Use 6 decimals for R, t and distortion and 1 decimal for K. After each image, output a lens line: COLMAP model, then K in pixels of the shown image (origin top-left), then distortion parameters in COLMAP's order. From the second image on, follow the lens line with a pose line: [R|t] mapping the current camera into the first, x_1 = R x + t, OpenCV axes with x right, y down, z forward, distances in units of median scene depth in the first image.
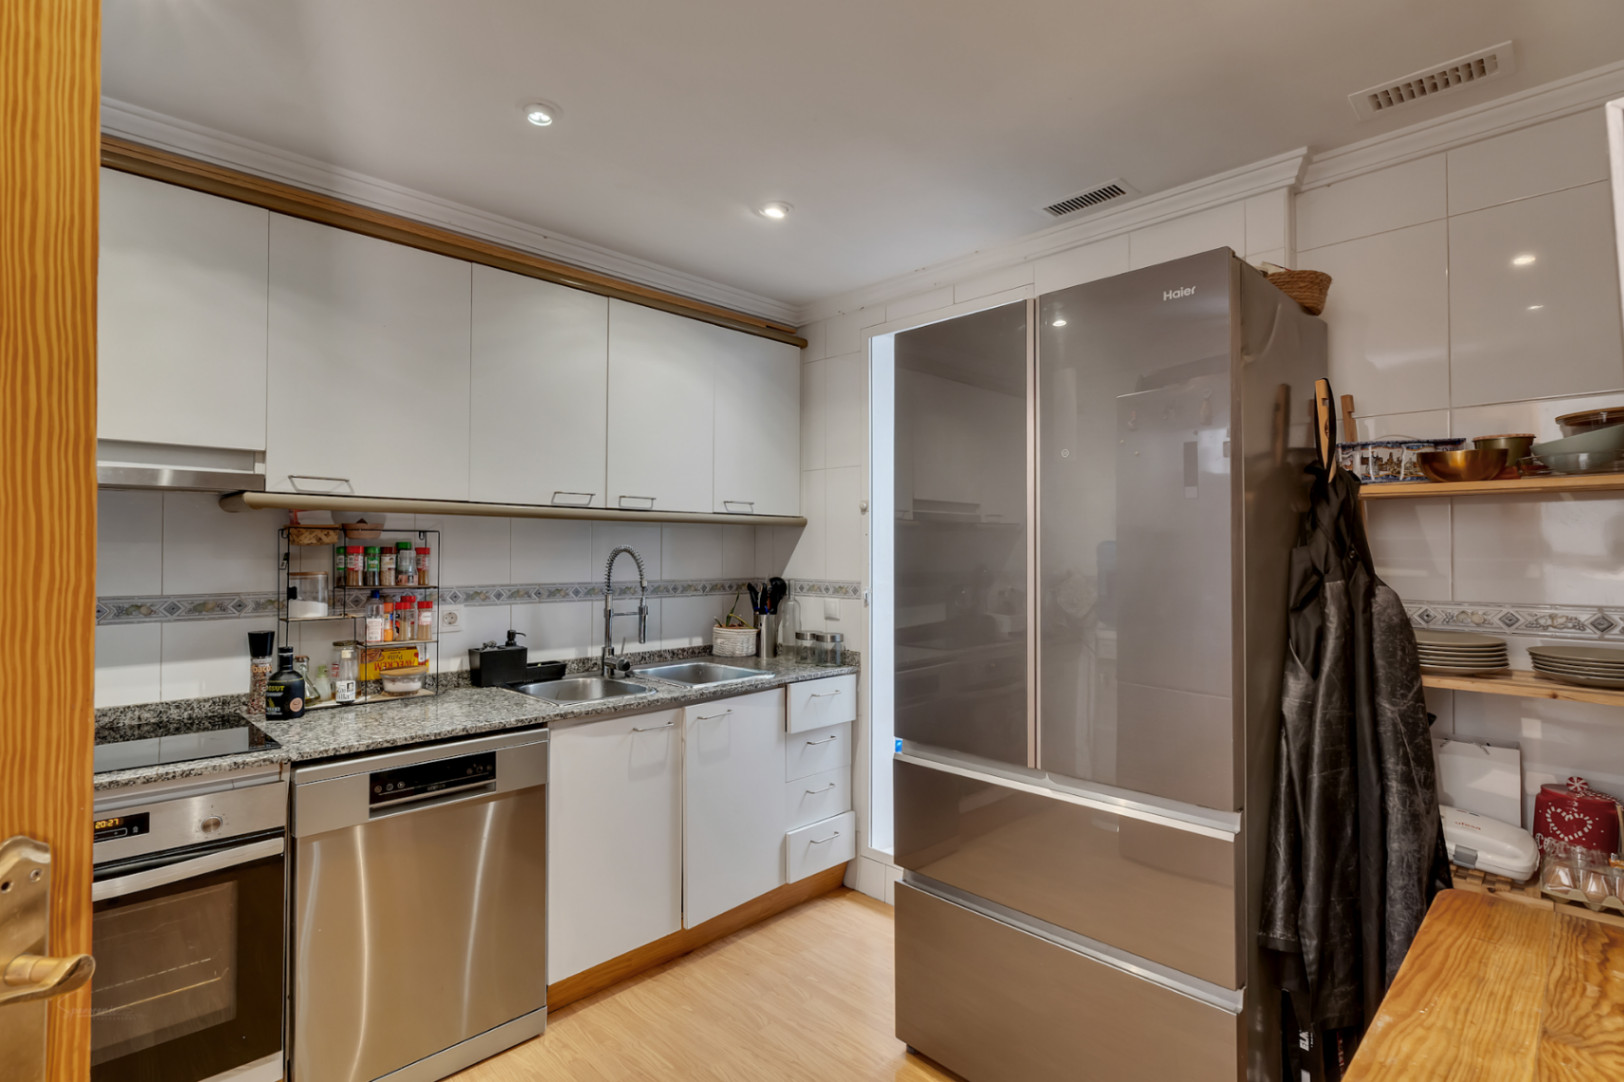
lens RADIAL K [[792.4, 0, 806.6], [0, 792.4, 544.1], [0, 0, 1]] dist [0.001649, -0.000544]
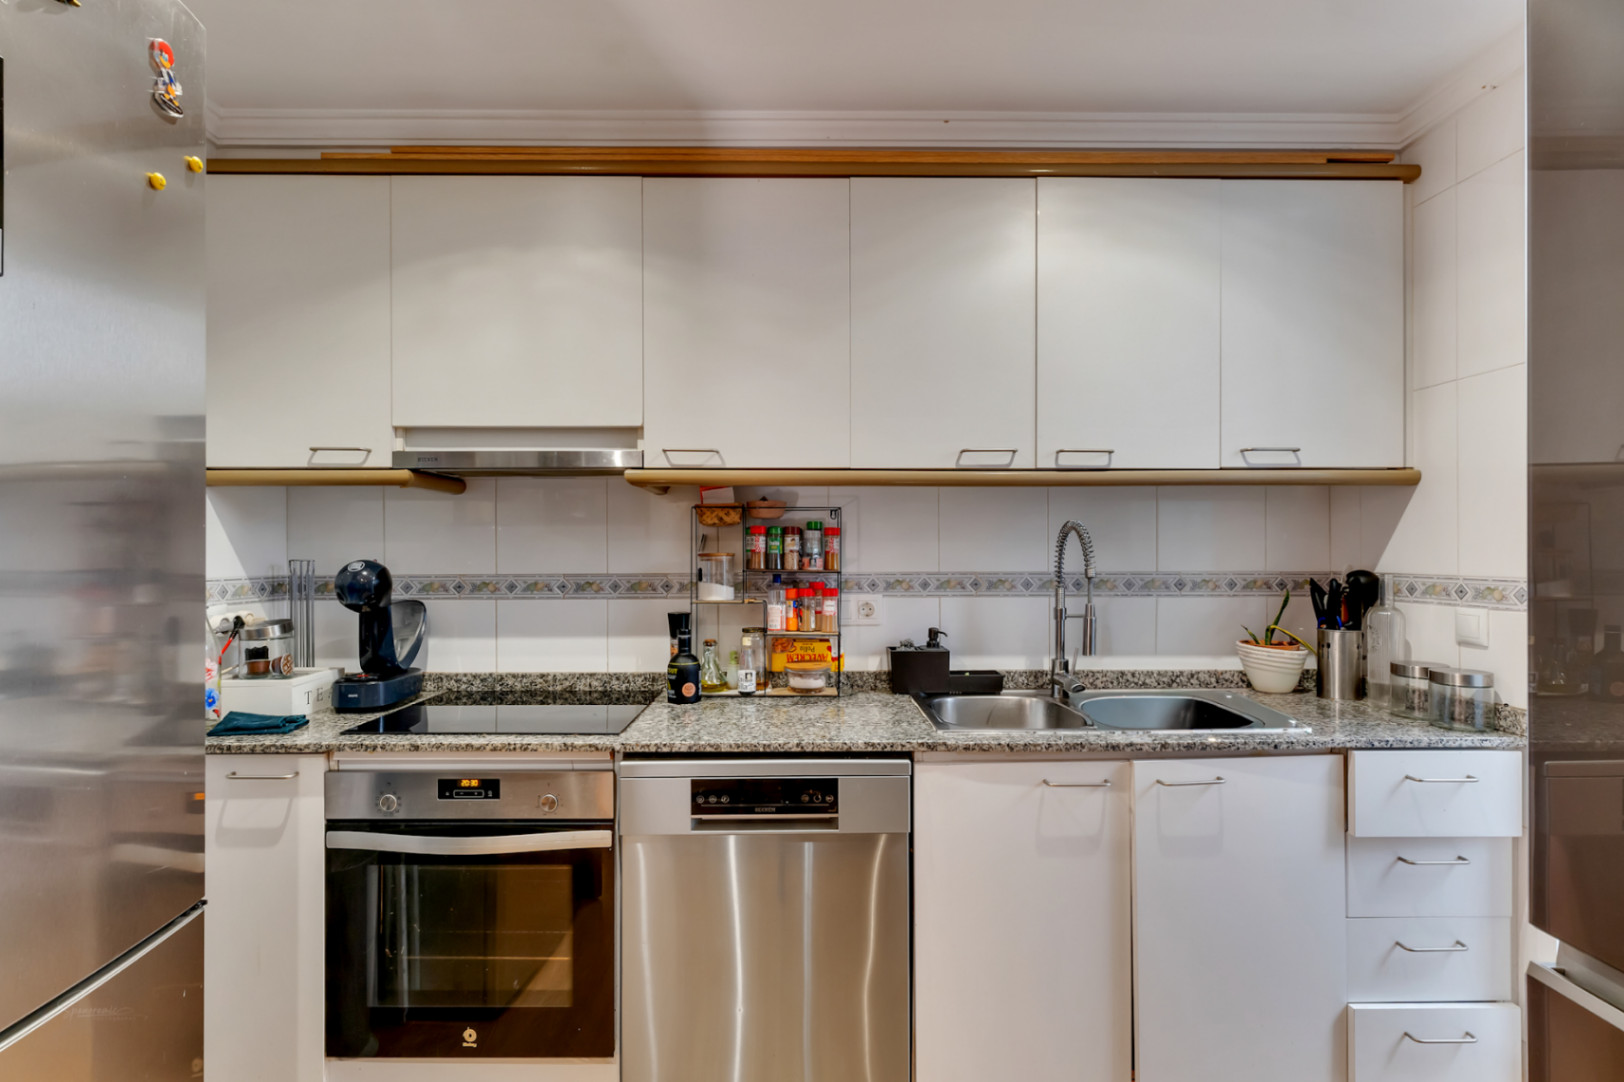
lens RADIAL K [[792.4, 0, 815.6], [0, 792.4, 553.6], [0, 0, 1]] dist [0.001649, -0.000544]
pose [[0.717095, -0.003463, -0.696967, 0.120132], [0.009846, 0.999938, 0.005162, 0.029572], [0.696906, -0.010564, 0.717084, 0.365999]]
